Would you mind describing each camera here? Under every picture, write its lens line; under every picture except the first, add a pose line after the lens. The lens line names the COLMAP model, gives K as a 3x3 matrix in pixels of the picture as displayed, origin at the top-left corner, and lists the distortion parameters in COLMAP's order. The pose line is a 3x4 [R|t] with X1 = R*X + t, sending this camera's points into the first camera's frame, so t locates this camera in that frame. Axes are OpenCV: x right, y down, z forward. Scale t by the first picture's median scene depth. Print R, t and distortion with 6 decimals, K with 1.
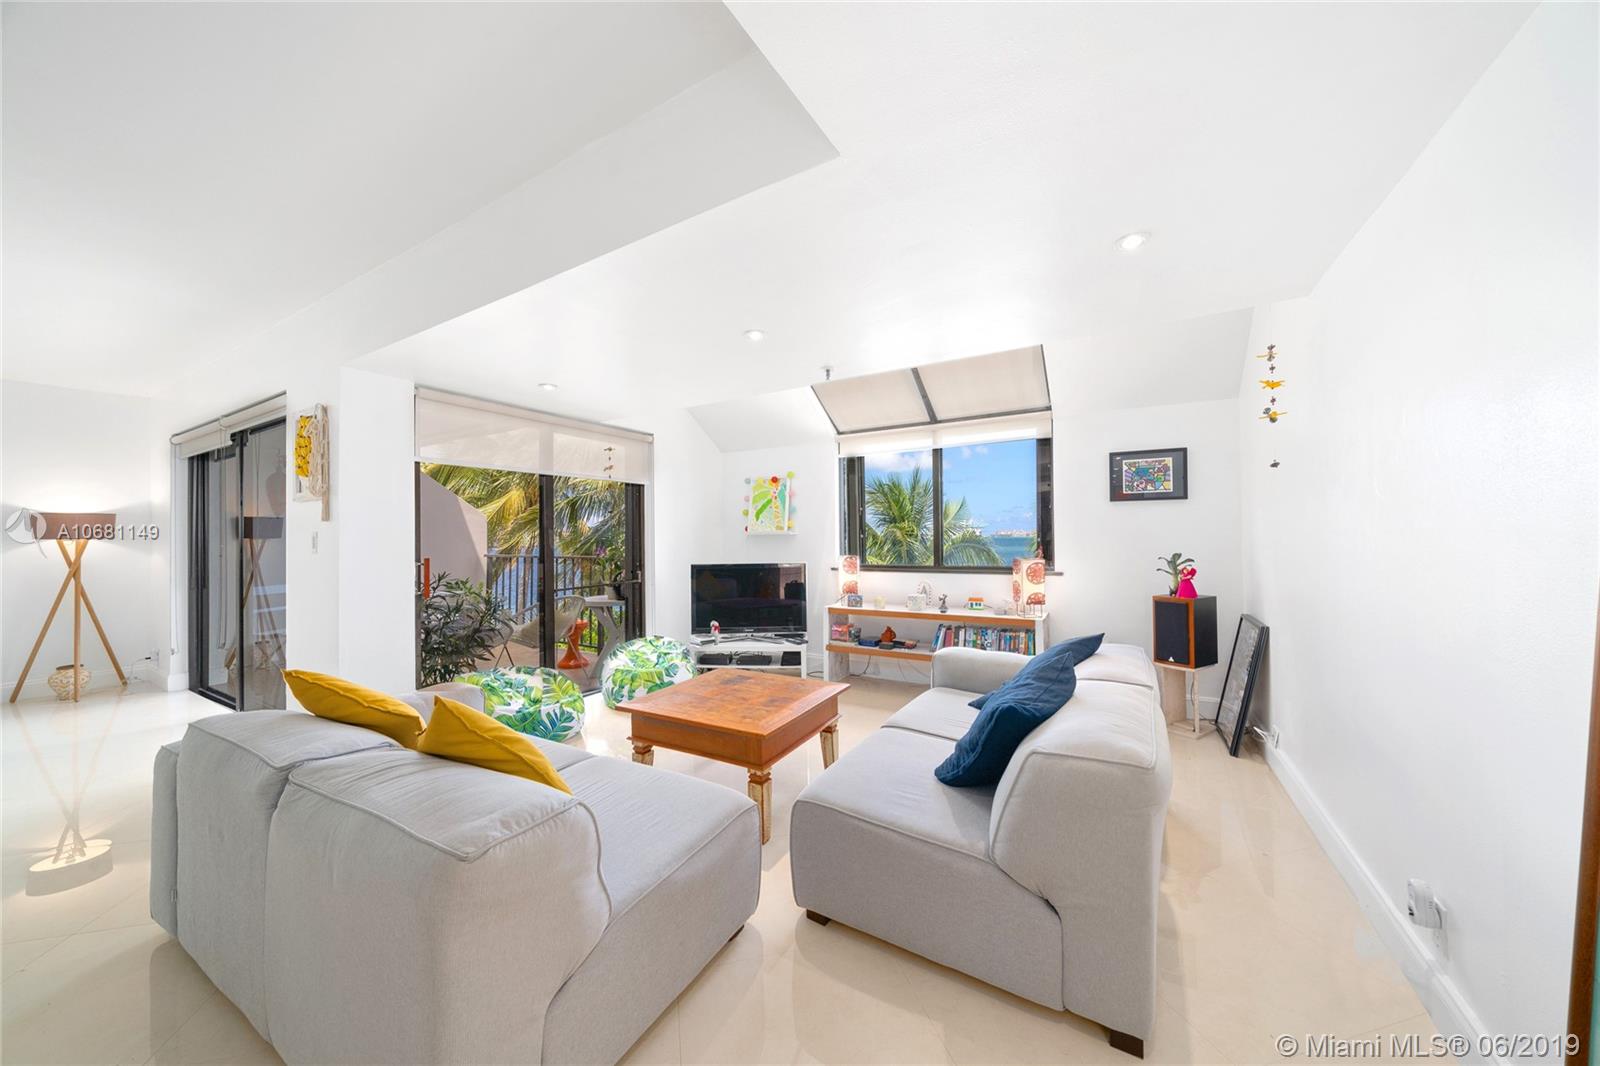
lens RADIAL K [[544.4, 0, 801.3], [0, 544.4, 528.8], [0, 0, 1]] dist [-0.006299, 0.000154]
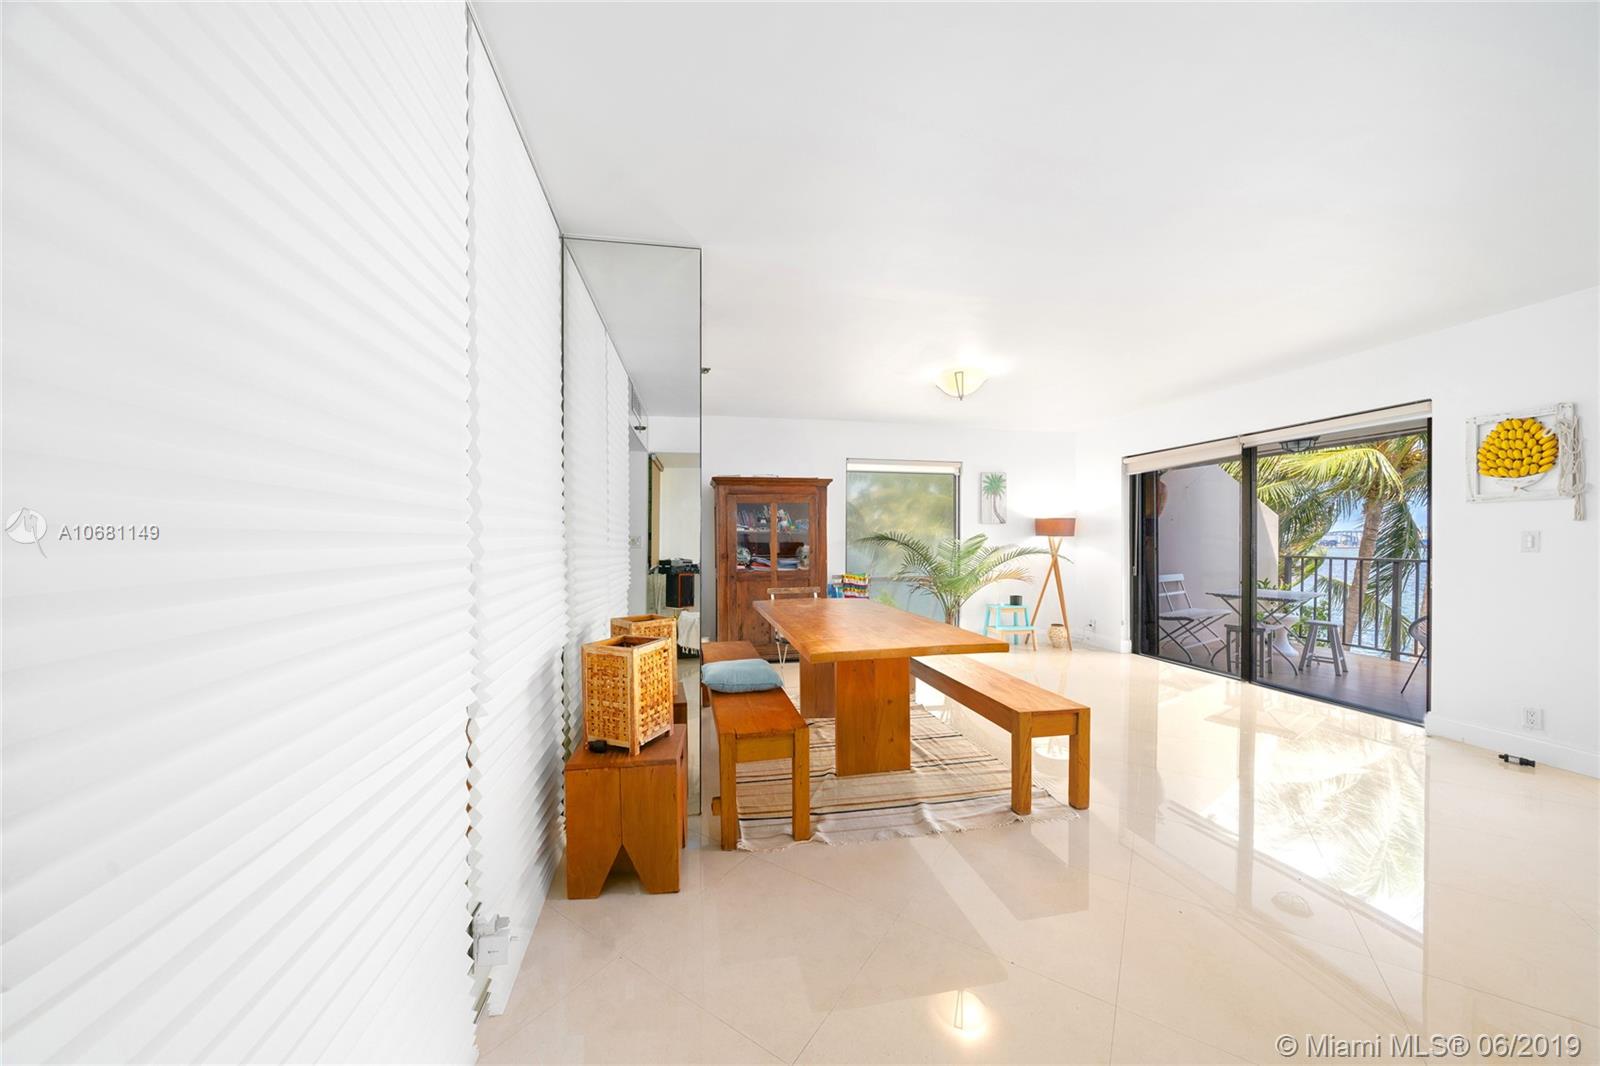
lens RADIAL K [[544.4, 0, 791.1], [0, 544.4, 542.4], [0, 0, 1]] dist [-0.006299, 0.000154]
pose [[0.668143, 0.015459, -0.743872, -0.768190], [0.001966, 0.999744, 0.022542, 0.000971], [0.744030, -0.016524, 0.667942, -0.510210]]
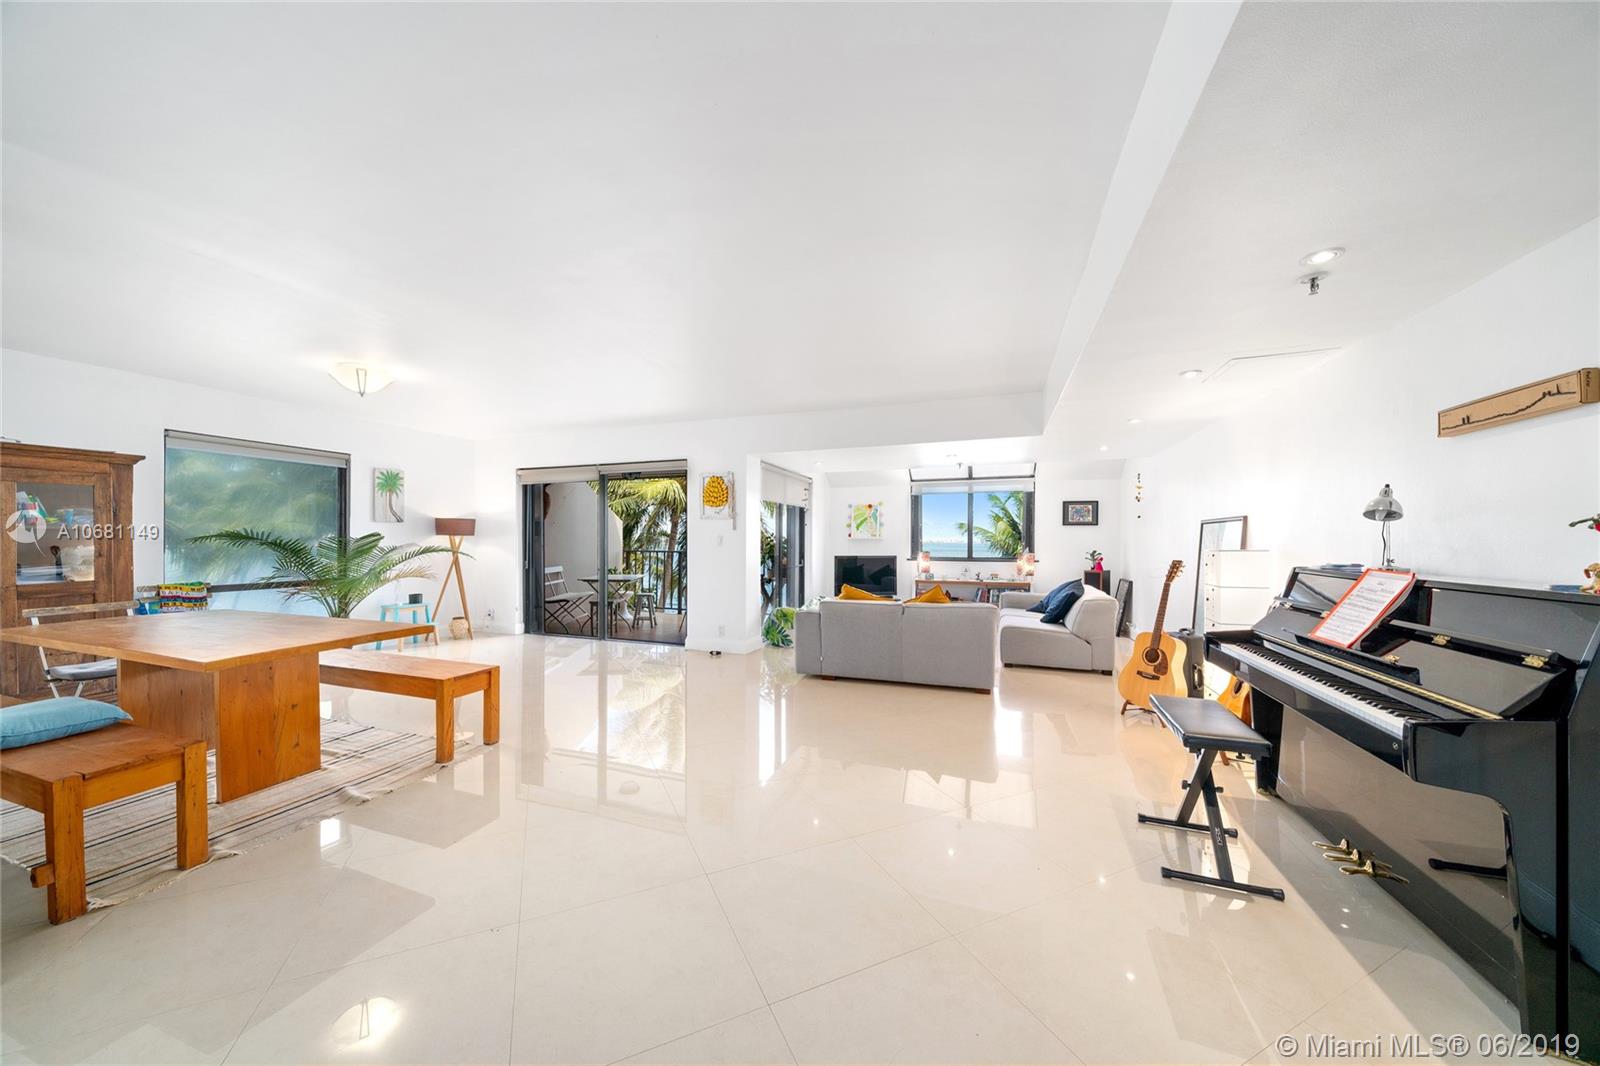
lens RADIAL K [[544.4, 0, 795.6], [0, 544.4, 540.5], [0, 0, 1]] dist [-0.006299, 0.000154]
pose [[0.981654, 0.013831, 0.190170, -0.718928], [-0.016619, 0.999776, 0.013075, -0.003337], [-0.189946, -0.015995, 0.981664, -0.727675]]
